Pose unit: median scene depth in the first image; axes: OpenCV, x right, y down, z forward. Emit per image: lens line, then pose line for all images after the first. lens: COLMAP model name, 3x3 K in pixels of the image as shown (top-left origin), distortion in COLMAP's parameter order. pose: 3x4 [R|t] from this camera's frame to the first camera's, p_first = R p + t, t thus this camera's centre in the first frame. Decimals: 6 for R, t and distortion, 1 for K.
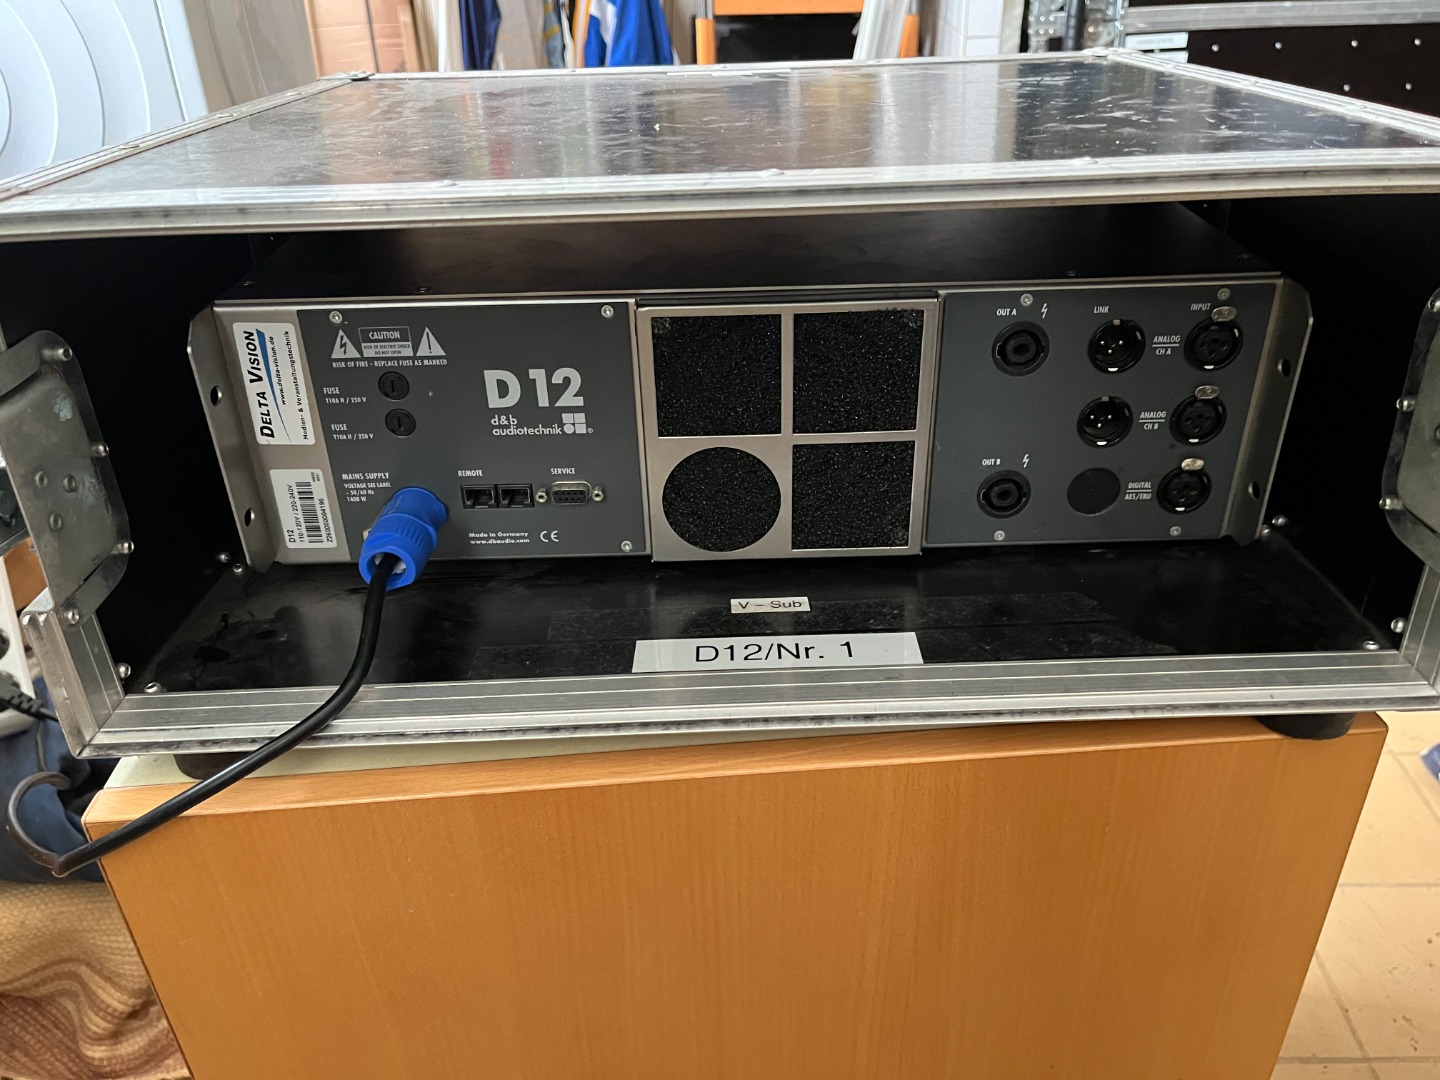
lens RADIAL K [[1054.1, 0, 720.0], [0, 1054.1, 540.0], [0, 0, 1]] dist [0.050986, -0.079103]
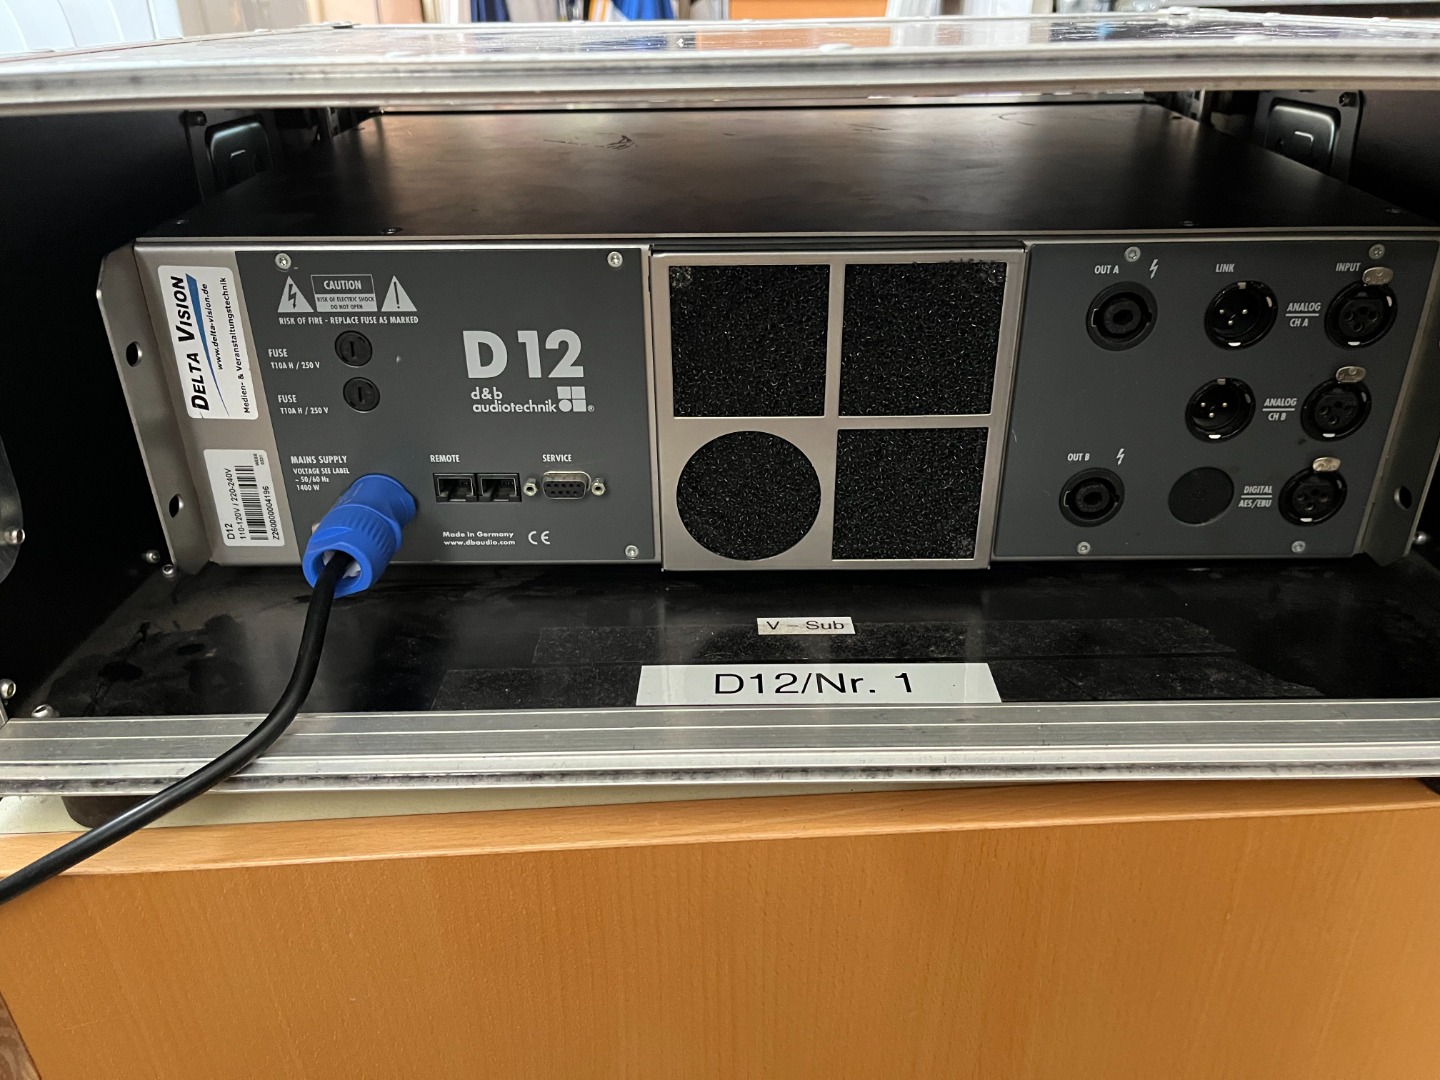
lens RADIAL K [[1054.1, 0, 720.0], [0, 1054.1, 540.0], [0, 0, 1]] dist [0.050986, -0.079103]
pose [[0.999775, 0.020905, -0.003575, -0.018205], [-0.020996, 0.999398, -0.027611, 0.020015], [0.002995, 0.027680, 0.999612, 0.187668]]
